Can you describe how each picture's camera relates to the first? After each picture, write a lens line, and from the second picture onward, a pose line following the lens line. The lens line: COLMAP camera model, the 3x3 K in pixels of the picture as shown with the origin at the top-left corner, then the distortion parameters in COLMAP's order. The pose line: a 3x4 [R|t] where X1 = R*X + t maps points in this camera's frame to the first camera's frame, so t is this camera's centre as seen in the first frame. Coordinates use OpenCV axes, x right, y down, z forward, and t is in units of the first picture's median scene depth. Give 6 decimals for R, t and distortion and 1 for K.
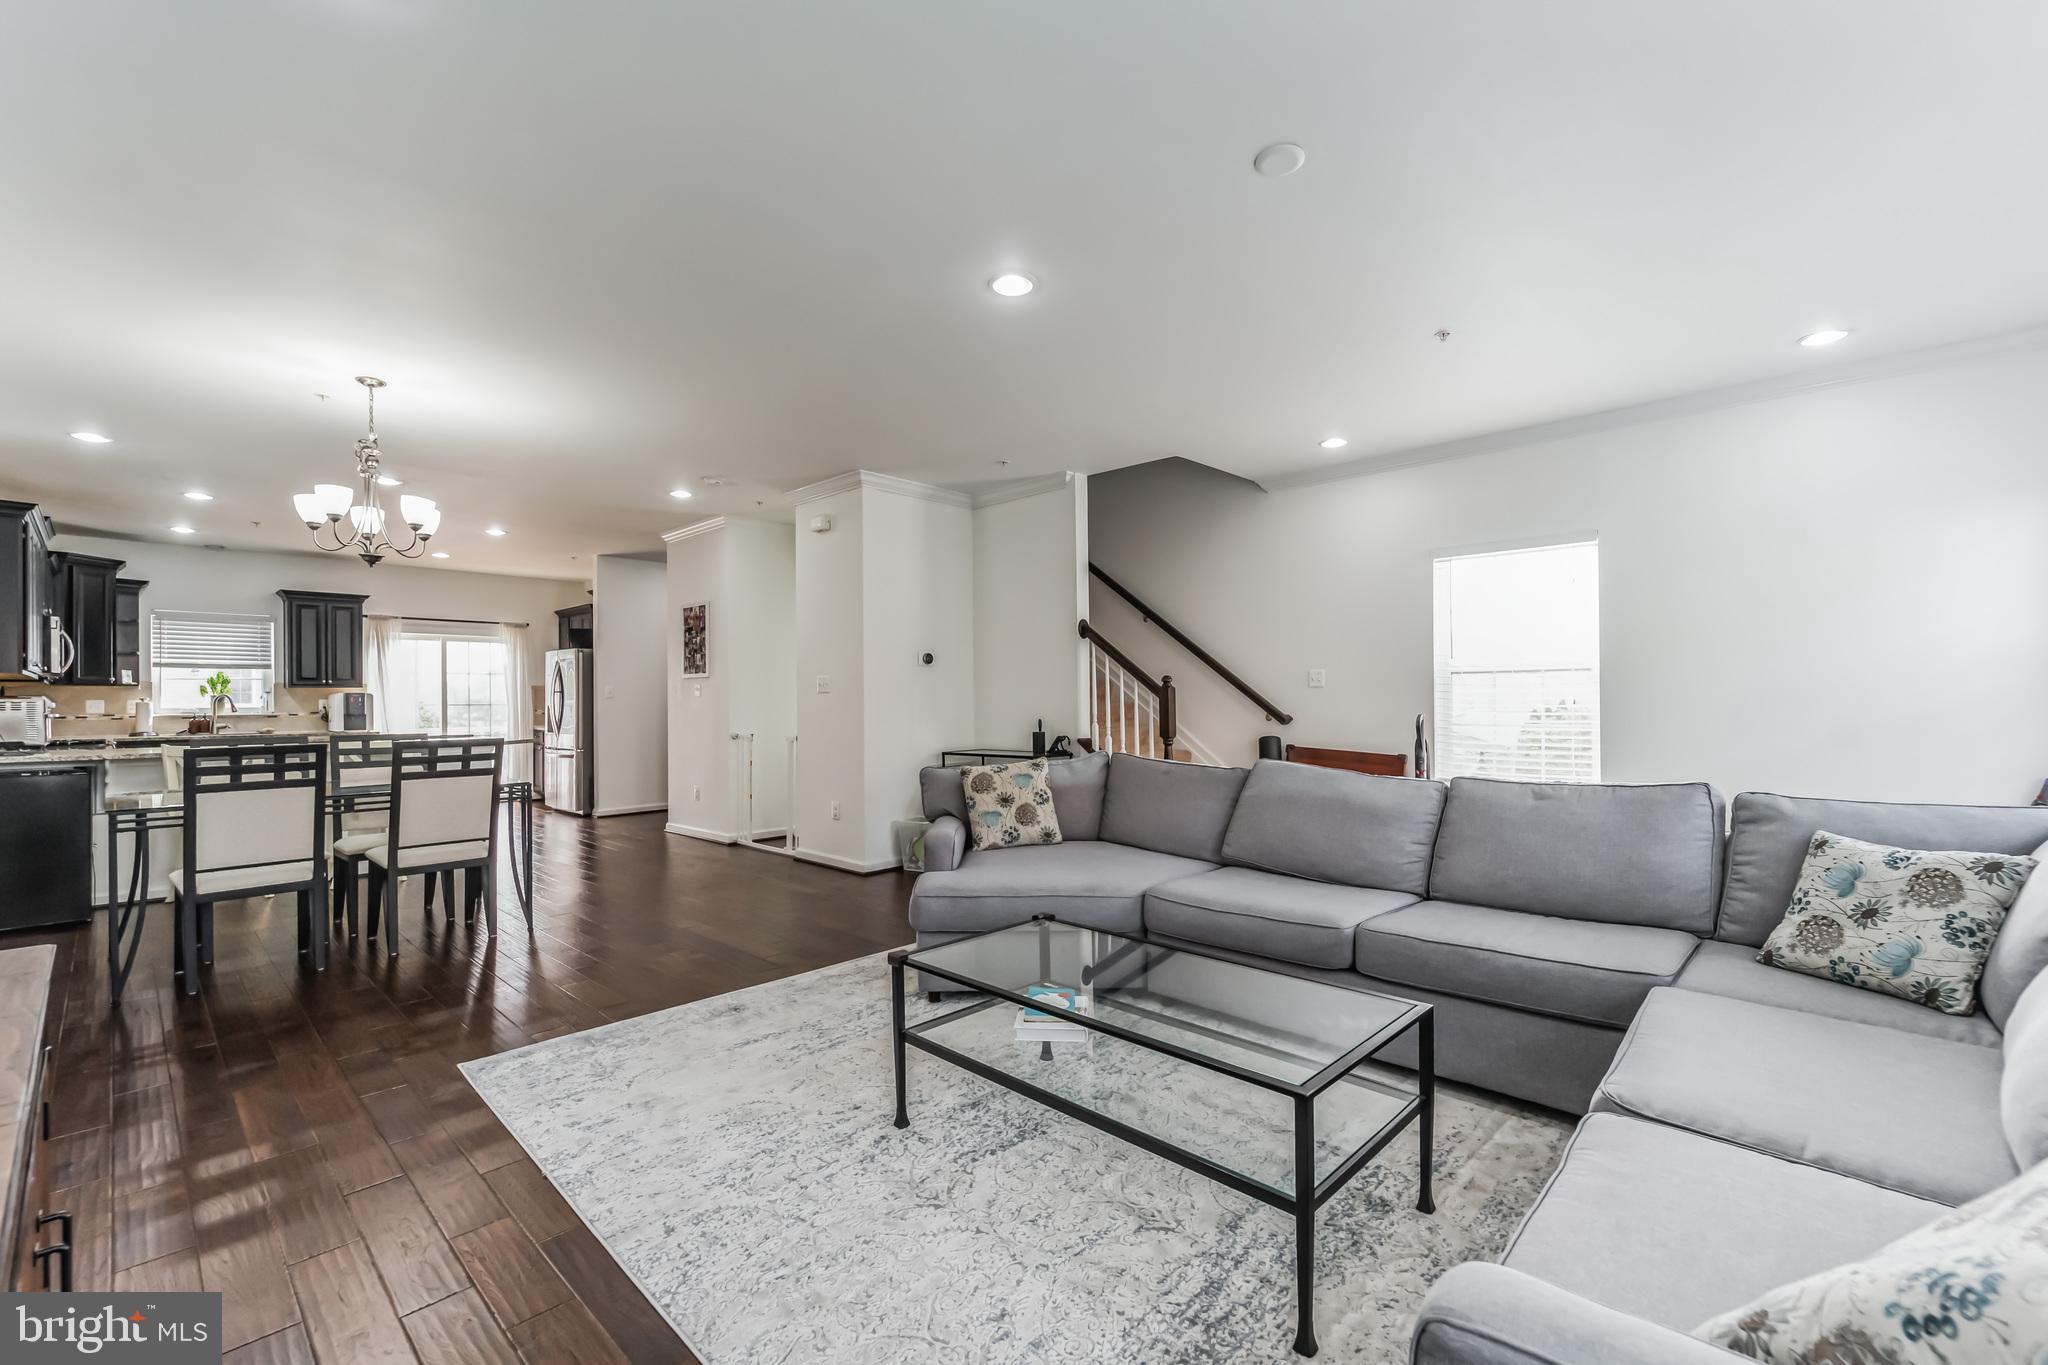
lens RADIAL K [[842.0, 0, 1022.3], [0, 842.0, 695.5], [0, 0, 1]] dist [0.002674, -0.000047]
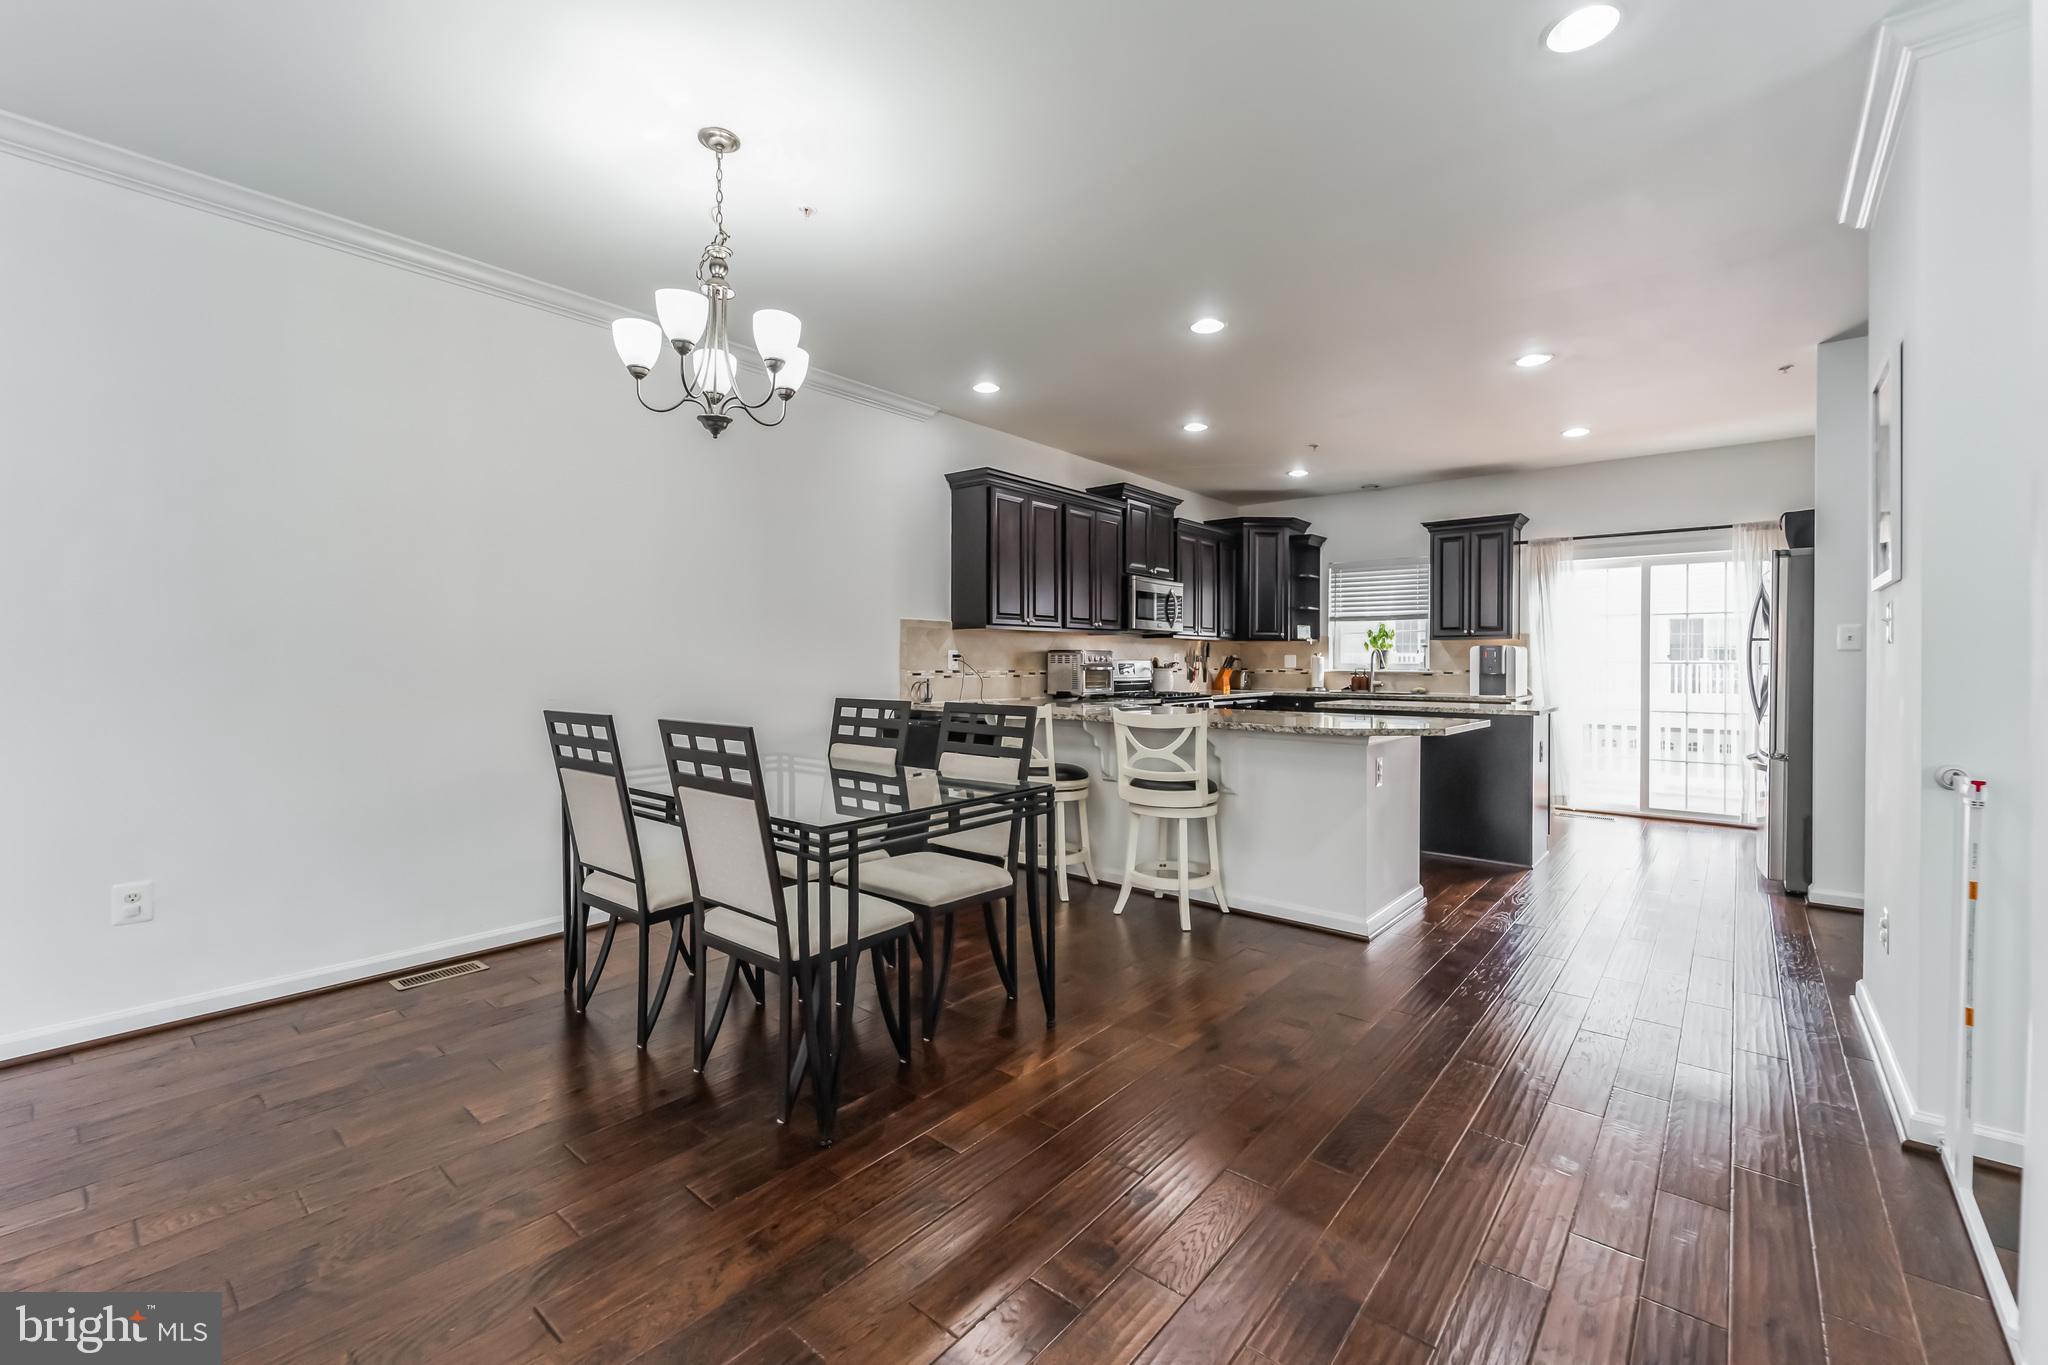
lens RADIAL K [[842.0, 0, 1034.2], [0, 842.0, 674.9], [0, 0, 1]] dist [0.002674, -0.000047]
pose [[0.055098, 0.023236, -0.998211, -0.063804], [0.003763, 0.999717, 0.023478, 0.003873], [0.998474, -0.005049, 0.054995, 0.572501]]
